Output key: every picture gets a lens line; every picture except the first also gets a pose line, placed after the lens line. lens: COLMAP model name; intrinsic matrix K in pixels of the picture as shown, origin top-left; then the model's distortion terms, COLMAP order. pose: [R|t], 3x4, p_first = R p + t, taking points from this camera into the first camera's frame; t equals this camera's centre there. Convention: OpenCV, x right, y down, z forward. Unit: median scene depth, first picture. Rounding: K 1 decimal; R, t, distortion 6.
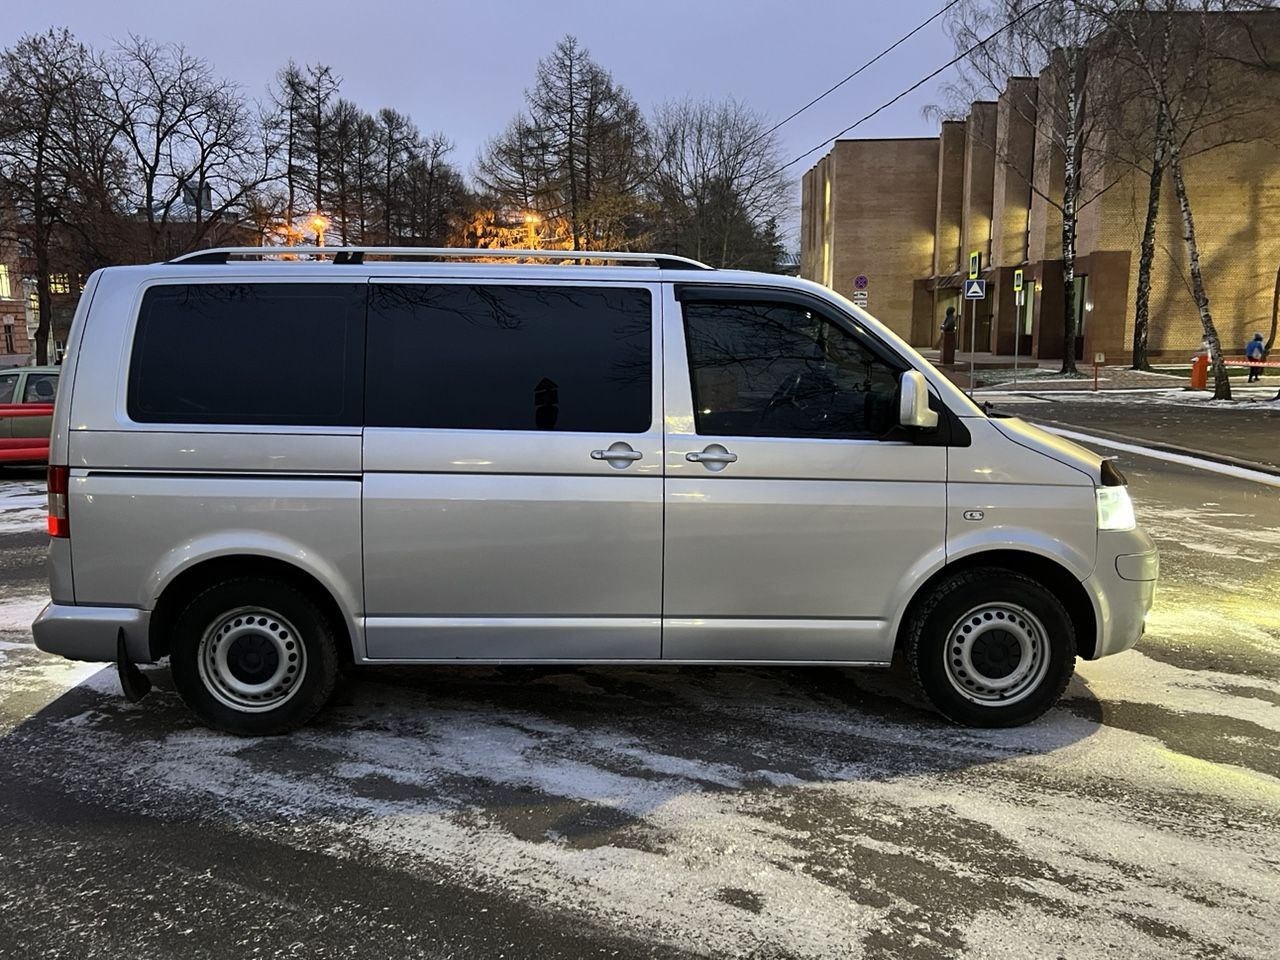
lens RADIAL K [[1024.3, 0, 644.6], [0, 1024.3, 480.6], [0, 0, 1]] dist [0.023370, -0.011023]
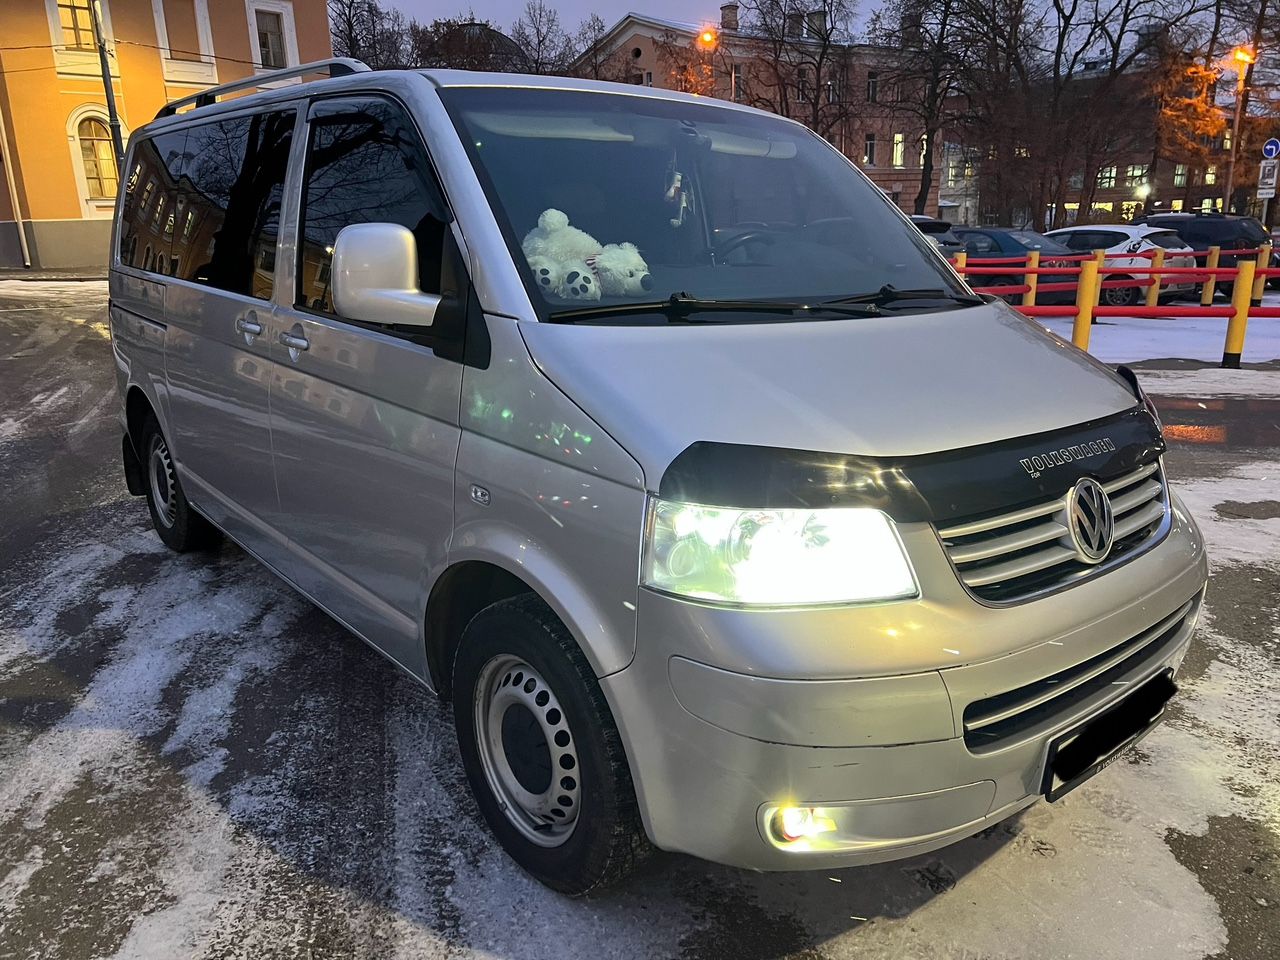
lens RADIAL K [[1024.3, 0, 641.9], [0, 1024.3, 477.8], [0, 0, 1]] dist [0.023370, -0.011023]
pose [[0.589446, 0.203058, -0.781870, 0.863955], [-0.106659, 0.978981, 0.173839, -0.086566], [0.800735, -0.019075, 0.598714, 0.792387]]
